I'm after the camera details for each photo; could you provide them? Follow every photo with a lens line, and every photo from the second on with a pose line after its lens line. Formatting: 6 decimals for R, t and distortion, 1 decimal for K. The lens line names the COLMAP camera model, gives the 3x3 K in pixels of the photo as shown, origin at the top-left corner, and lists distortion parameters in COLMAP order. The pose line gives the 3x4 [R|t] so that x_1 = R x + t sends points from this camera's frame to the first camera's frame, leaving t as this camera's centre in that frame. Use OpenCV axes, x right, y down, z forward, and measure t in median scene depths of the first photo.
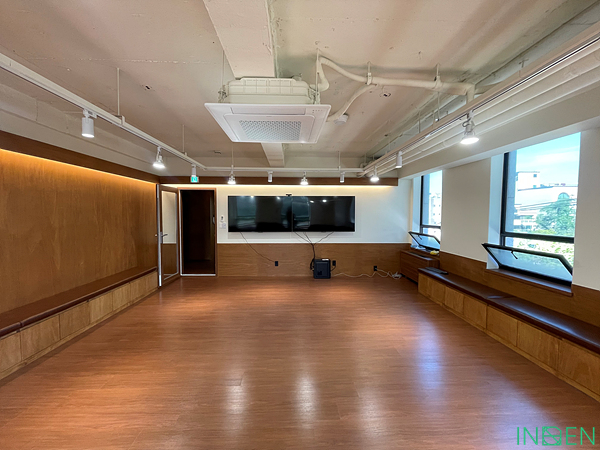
lens RADIAL K [[241.4, 0, 300.0], [0, 241.4, 225.0], [0, 0, 1]] dist [0.000919, 0.000421]
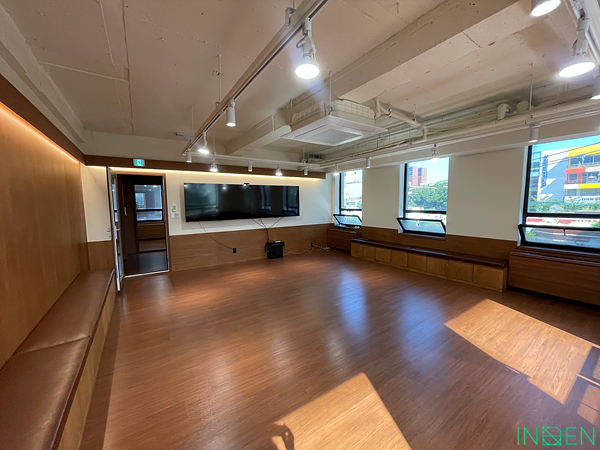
lens RADIAL K [[239.1, 0, 298.8], [0, 239.1, 227.2], [0, 0, 1]] dist [-0.000474, 0.000017]
pose [[0.849387, -0.068802, 0.523266, -0.485152], [0.039162, 0.996949, 0.067514, 0.003272], [-0.526315, -0.036854, 0.849491, -0.016454]]
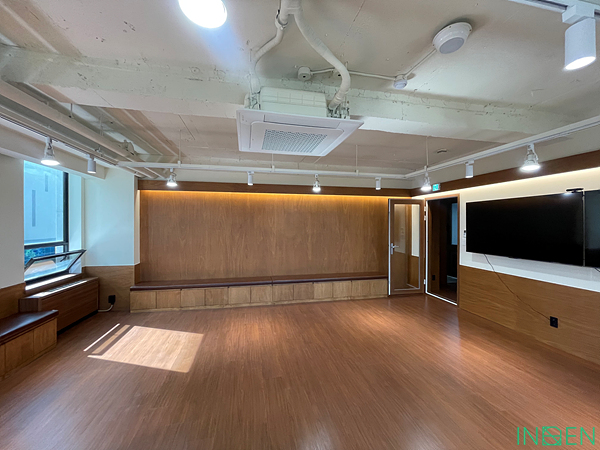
lens RADIAL K [[241.4, 0, 300.0], [0, 241.4, 225.0], [0, 0, 1]] dist [0.000919, 0.000421]
pose [[0.167165, 0.004231, -0.985920, 0.412381], [-0.048192, 0.998831, -0.003885, -0.029152], [0.984750, 0.048163, 0.167174, 0.436035]]
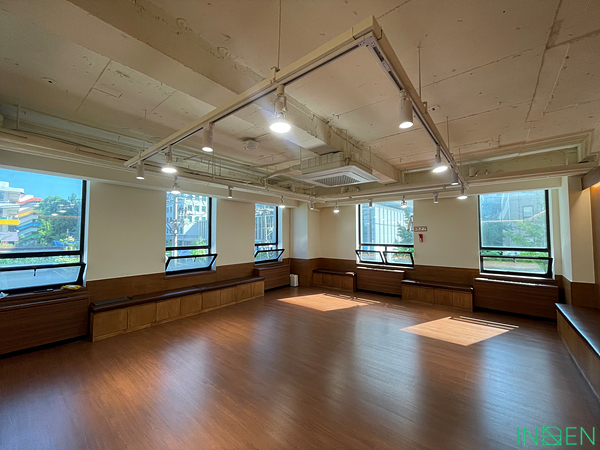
lens RADIAL K [[241.4, 0, 300.0], [0, 241.4, 225.0], [0, 0, 1]] dist [0.000919, 0.000421]
pose [[-0.757695, 0.023062, 0.652201, -0.459551], [0.027685, 0.999612, -0.003185, -0.054034], [-0.652021, 0.015643, -0.758039, 1.140409]]
